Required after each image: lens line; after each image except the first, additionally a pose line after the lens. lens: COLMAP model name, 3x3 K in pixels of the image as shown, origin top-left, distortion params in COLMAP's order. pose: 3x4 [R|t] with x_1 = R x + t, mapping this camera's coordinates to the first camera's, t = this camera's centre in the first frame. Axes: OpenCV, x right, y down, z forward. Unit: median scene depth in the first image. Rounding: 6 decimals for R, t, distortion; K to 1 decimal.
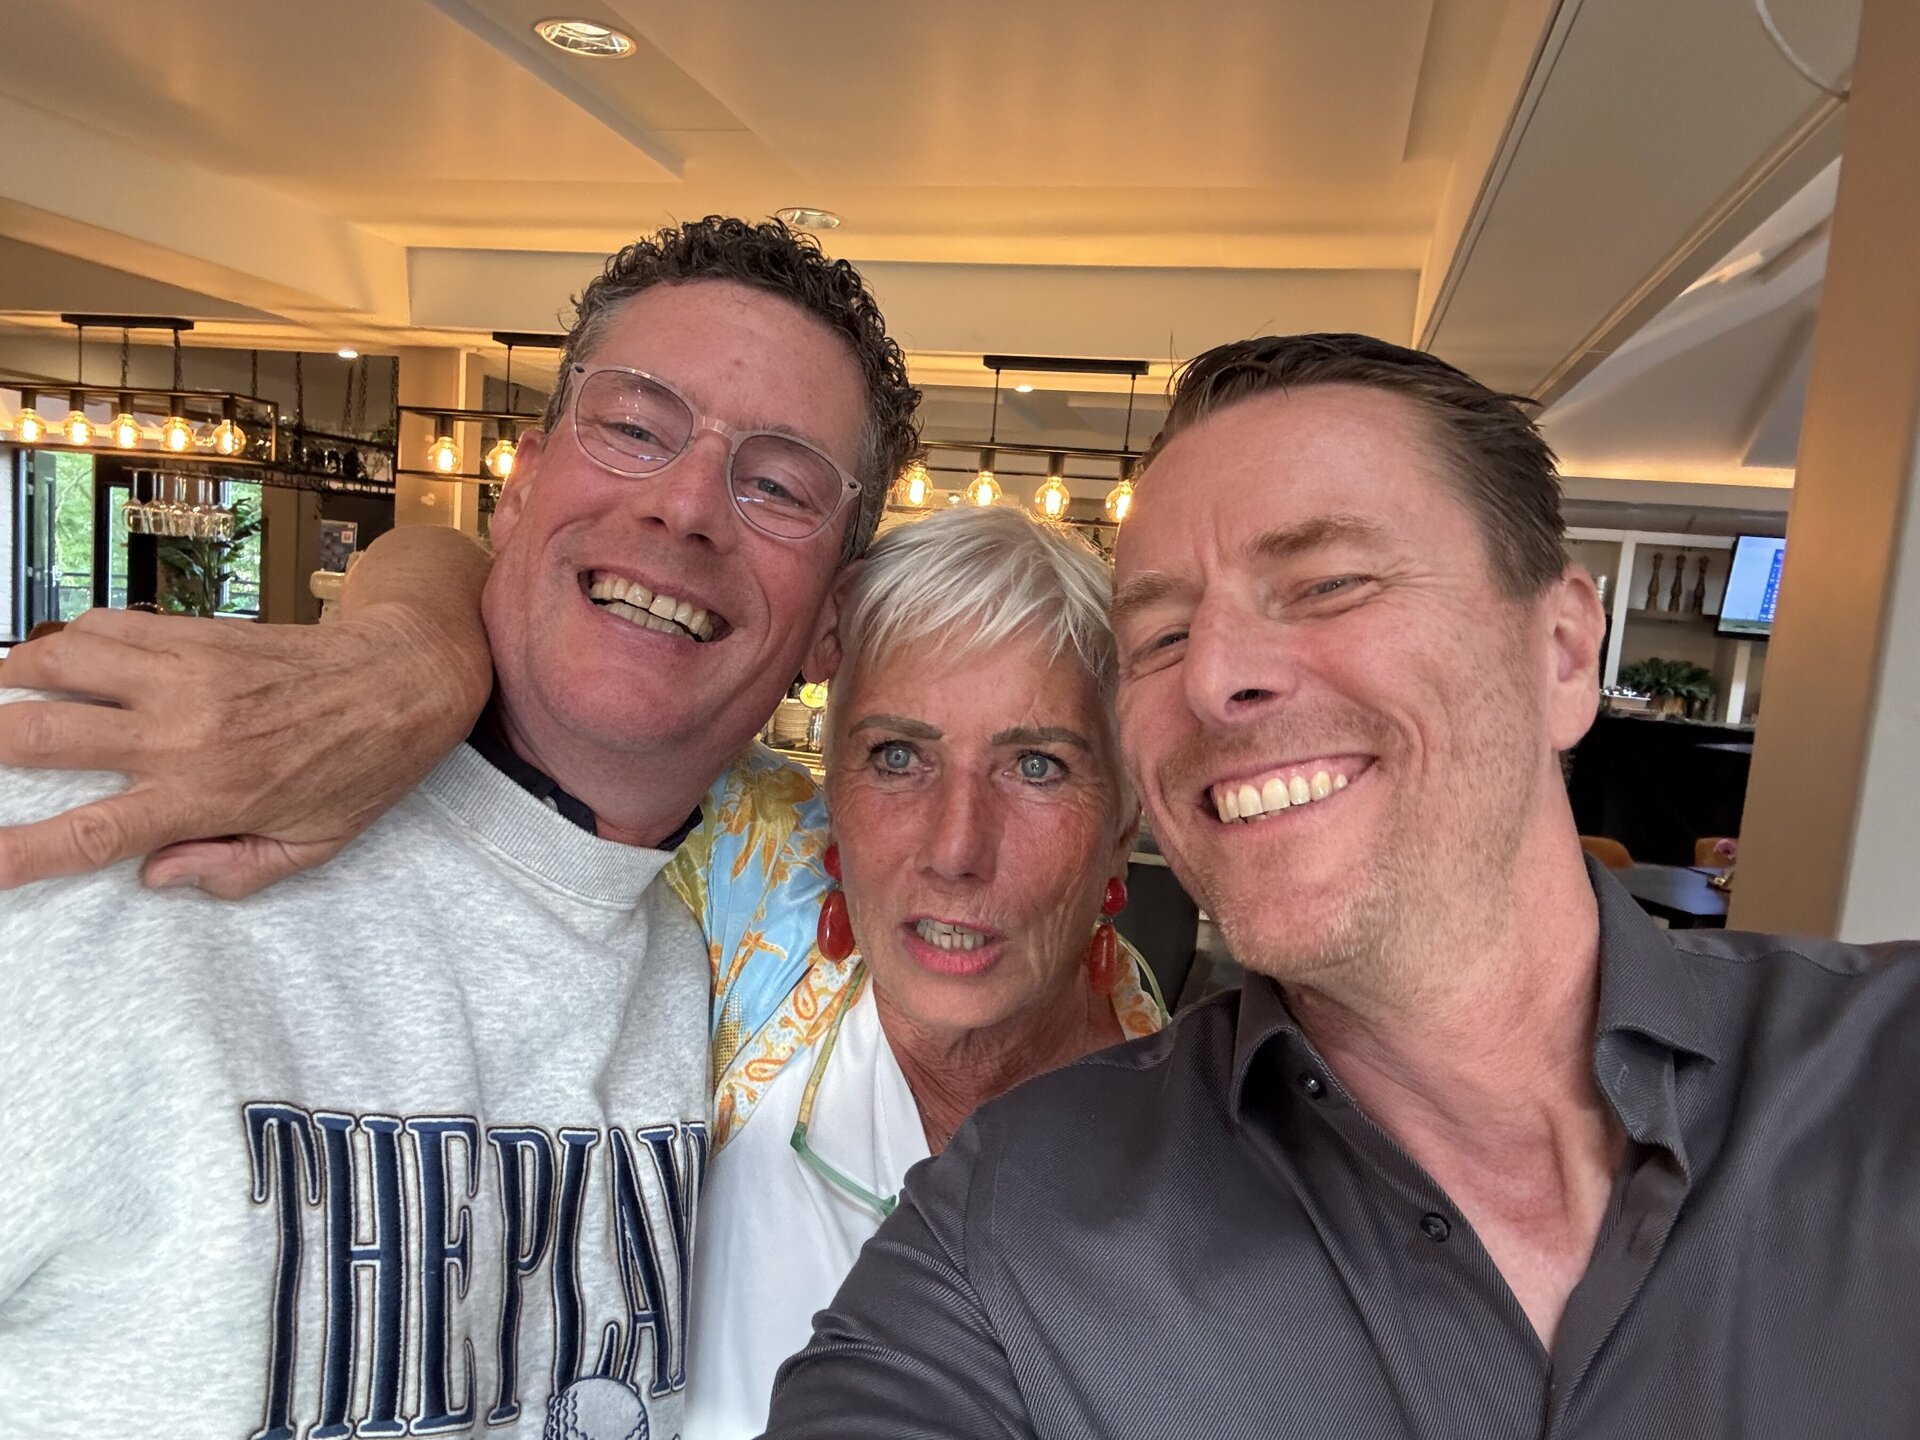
lens RADIAL K [[1356.1, 0, 949.6], [0, 1356.1, 770.4], [0, 0, 1]] dist [0.042541, -0.024505]
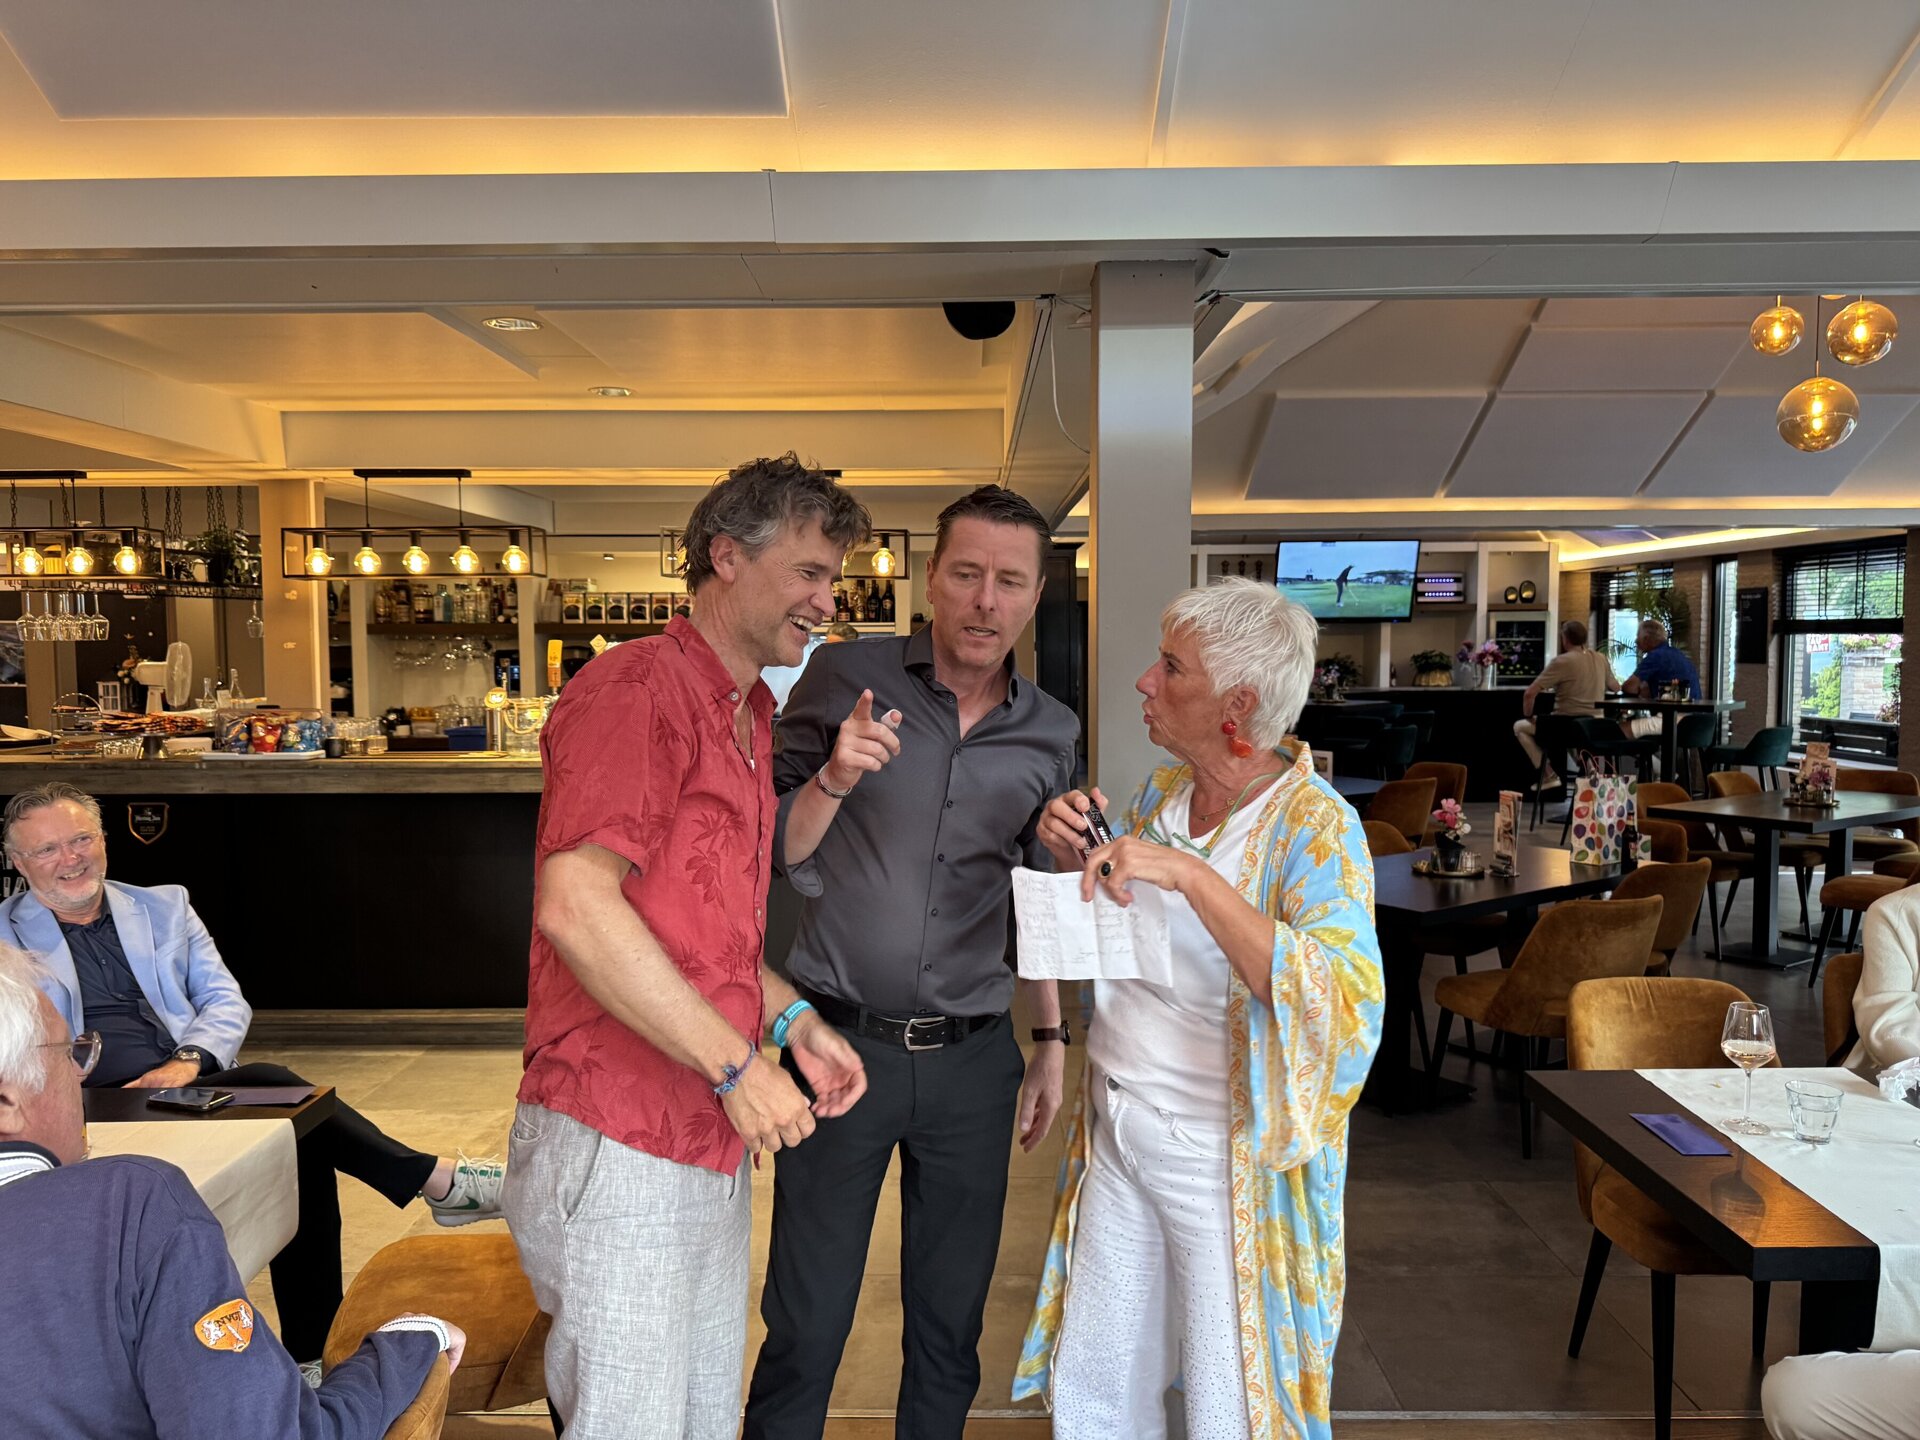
lens RADIAL K [[1361.6, 0, 947.1], [0, 1361.6, 732.0], [0, 0, 1]] dist [0.014202, -0.023735]
pose [[0.967732, -0.100099, 0.231248, -0.091368], [0.112654, 0.992758, -0.041710, 0.050155], [-0.225398, 0.066416, 0.972000, -0.363986]]
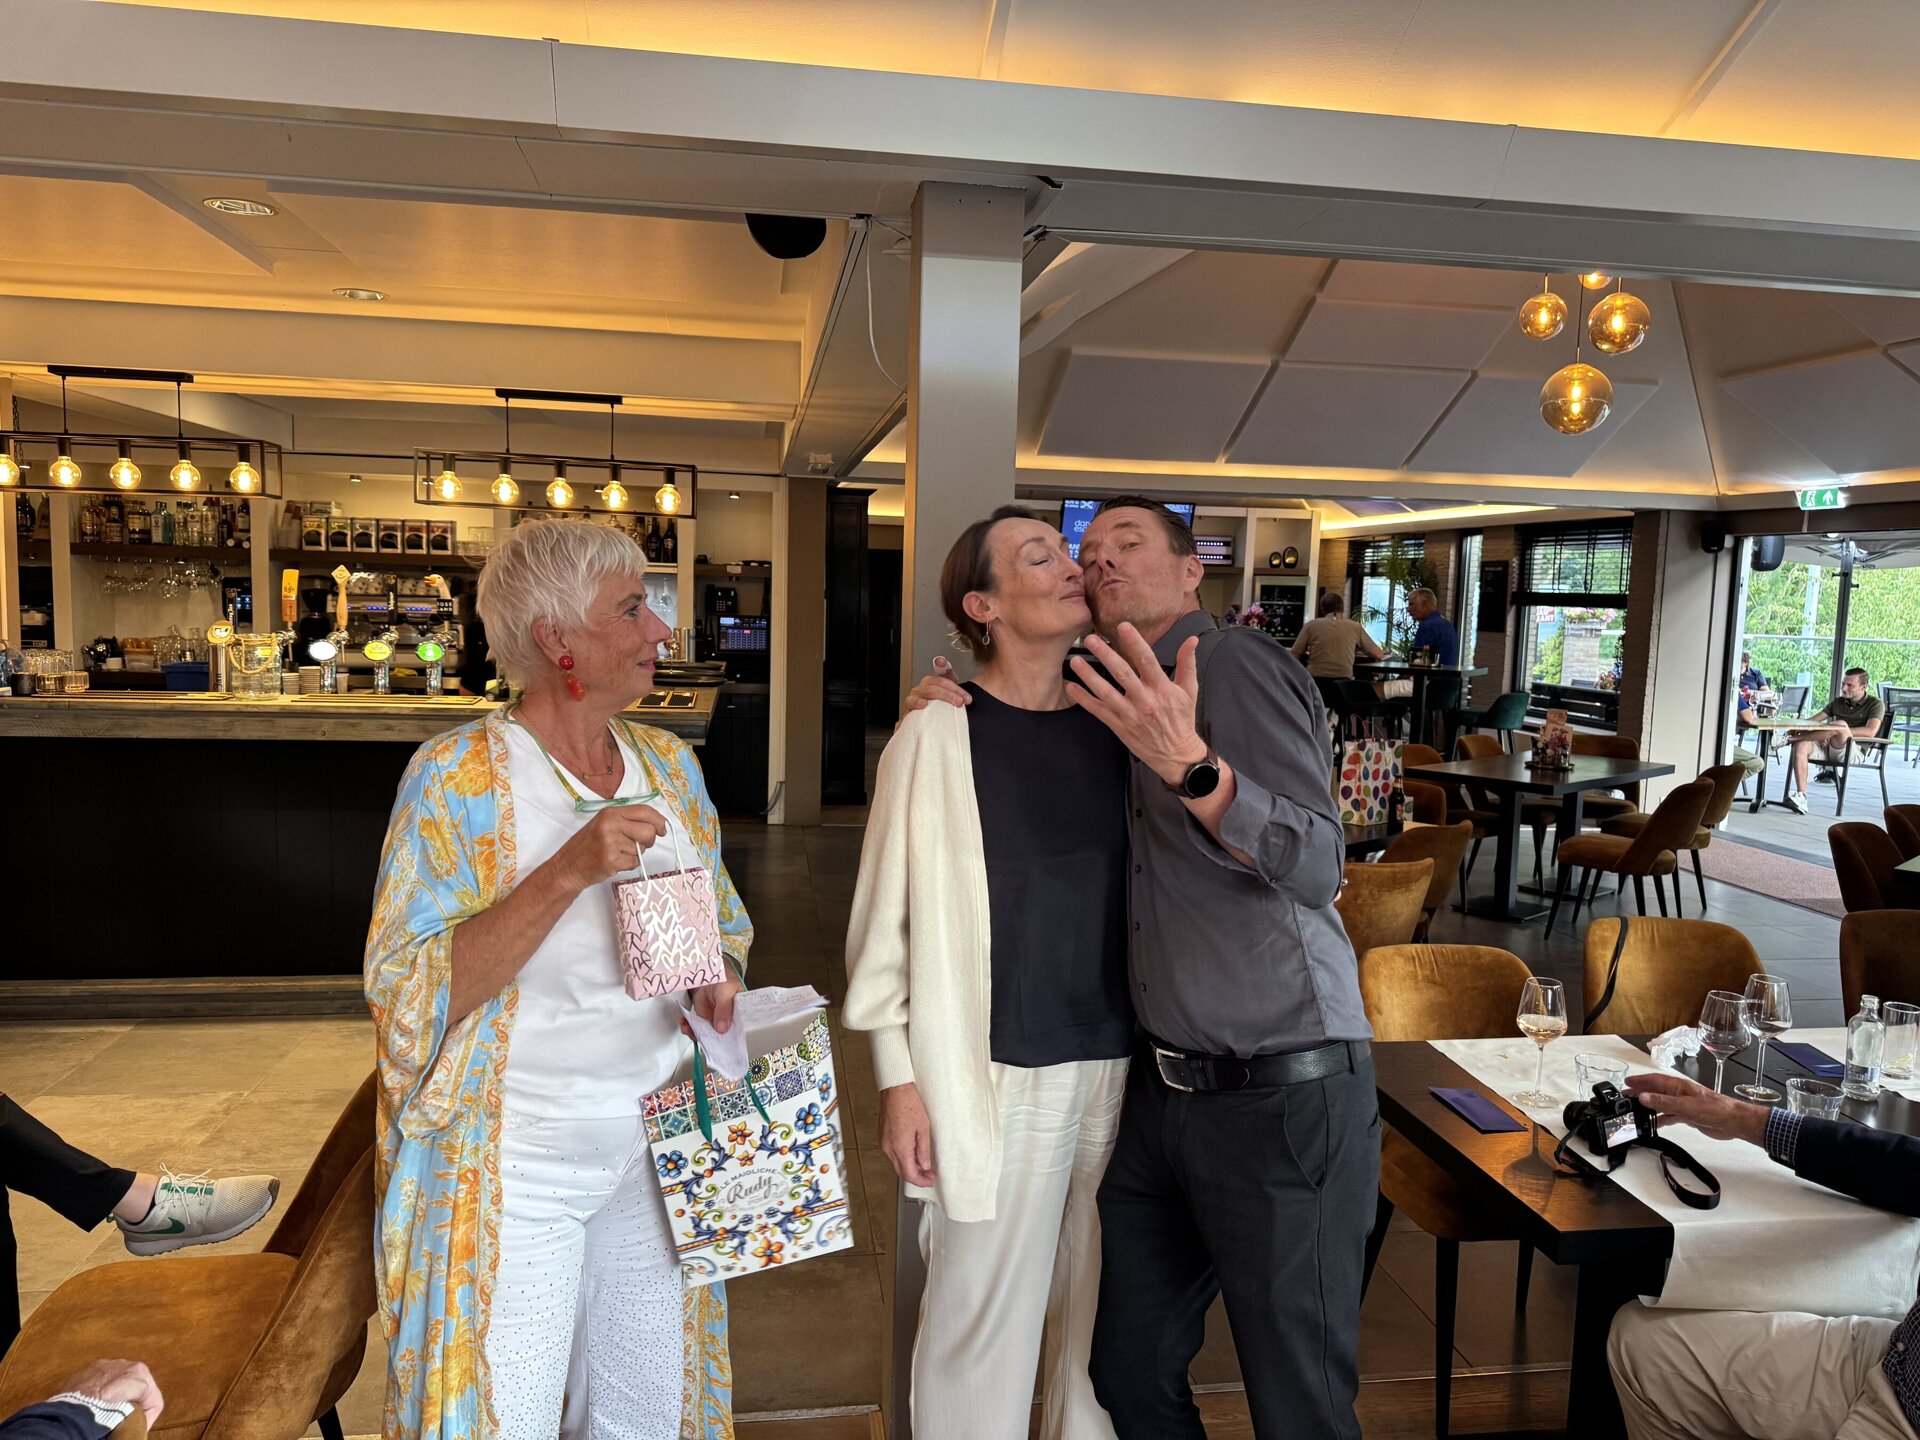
lens RADIAL K [[1361.6, 0, 951.9], [0, 1361.6, 729.1], [0, 0, 1]] dist [0.014202, -0.023735]
pose [[0.917648, -0.092136, 0.386565, -0.089555], [0.094328, 0.995452, 0.013340, 0.041515], [-0.386036, 0.024222, 0.922166, -0.320858]]
